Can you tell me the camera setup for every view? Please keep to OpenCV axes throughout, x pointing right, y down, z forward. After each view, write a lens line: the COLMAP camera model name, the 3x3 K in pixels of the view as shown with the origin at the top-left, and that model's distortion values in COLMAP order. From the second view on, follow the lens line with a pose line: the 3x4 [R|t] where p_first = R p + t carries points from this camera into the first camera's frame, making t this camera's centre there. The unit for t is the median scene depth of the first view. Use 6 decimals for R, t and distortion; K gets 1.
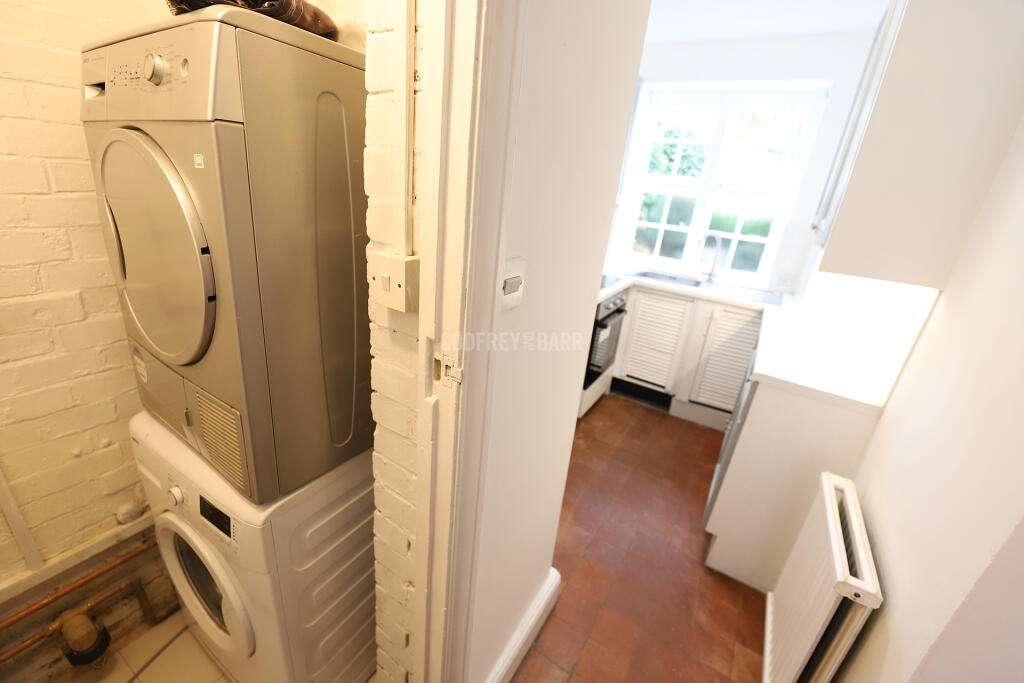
lens RADIAL K [[417.5, 0, 505.4], [0, 417.5, 338.0], [0, 0, 1]] dist [-0.000332, -0.000146]
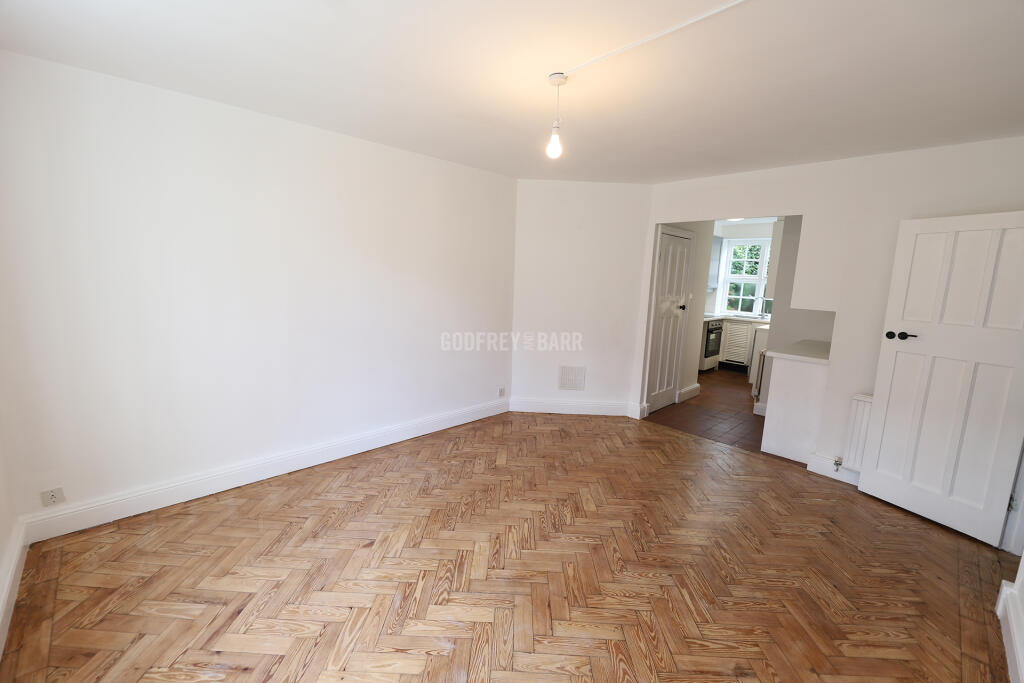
lens RADIAL K [[417.5, 0, 505.4], [0, 417.5, 338.0], [0, 0, 1]] dist [-0.000332, -0.000146]
pose [[0.967332, -0.013997, -0.253126, -0.286376], [-0.044053, 0.974003, -0.222209, 0.532156], [0.249656, 0.226101, 0.941568, -1.447445]]
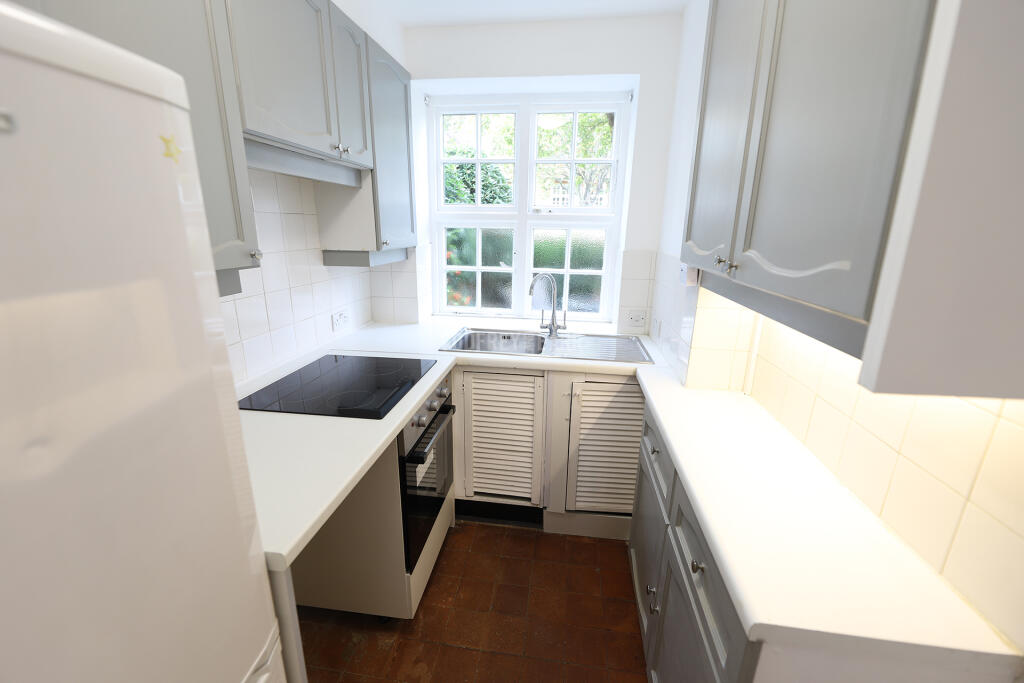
lens RADIAL K [[417.5, 0, 505.4], [0, 417.5, 338.0], [0, 0, 1]] dist [-0.000332, -0.000146]
pose [[0.911105, -0.178874, 0.371339, 0.132681], [0.209365, 0.976886, -0.043126, -0.116719], [-0.355042, 0.117037, 0.927495, 0.335792]]
